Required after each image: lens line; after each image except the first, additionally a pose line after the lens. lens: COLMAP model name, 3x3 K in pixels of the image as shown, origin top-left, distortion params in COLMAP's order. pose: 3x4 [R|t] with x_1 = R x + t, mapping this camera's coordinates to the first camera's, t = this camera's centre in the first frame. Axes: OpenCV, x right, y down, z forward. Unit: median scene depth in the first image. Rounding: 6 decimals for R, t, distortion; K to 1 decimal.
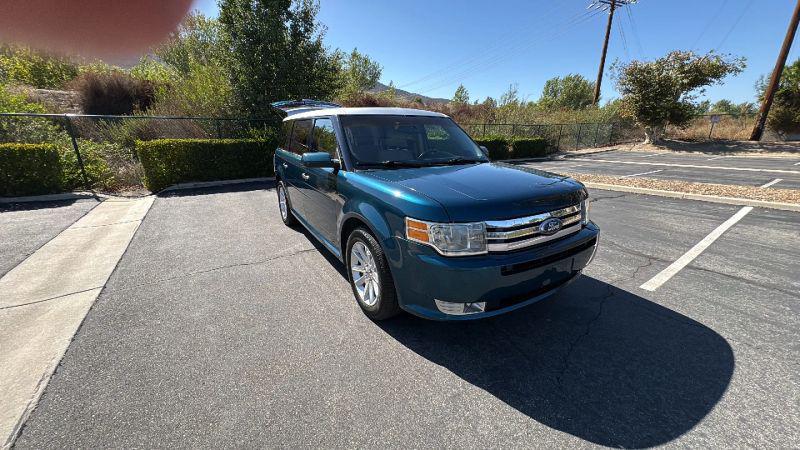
lens RADIAL K [[312.5, 0, 402.1], [0, 312.5, 208.1], [0, 0, 1]] dist [-0.001878, 0.000776]
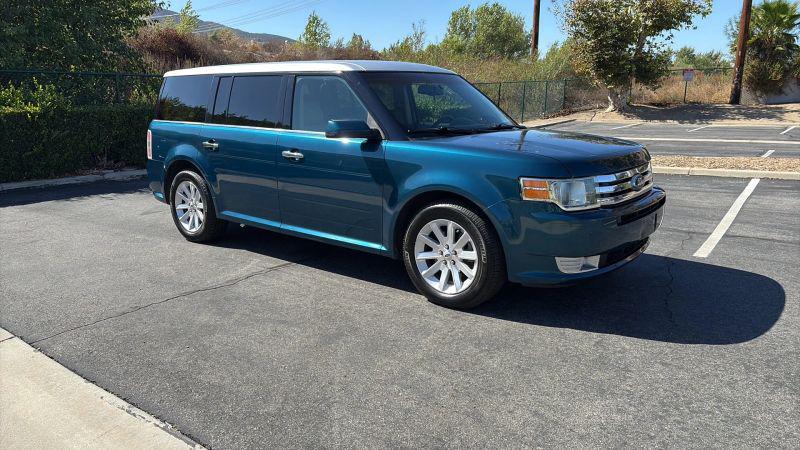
lens RADIAL K [[578.6, 0, 409.4], [0, 578.6, 180.4], [0, 0, 1]] dist [0.056891, -0.056421]
pose [[0.943207, -0.051741, 0.328152, -0.217591], [0.082197, 0.993431, -0.079620, 0.036641], [-0.321877, 0.102072, 0.941263, -0.141855]]
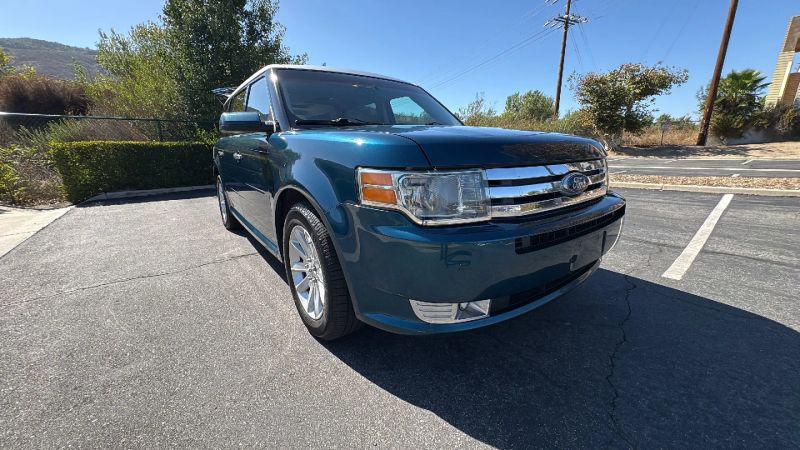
lens RADIAL K [[312.5, 0, 401.2], [0, 312.5, 209.0], [0, 0, 1]] dist [-0.001878, 0.000776]
pose [[0.995849, -0.033216, 0.084746, 0.009908], [0.036799, 0.998478, -0.041067, 0.032453], [-0.083253, 0.044016, 0.995556, 0.089852]]
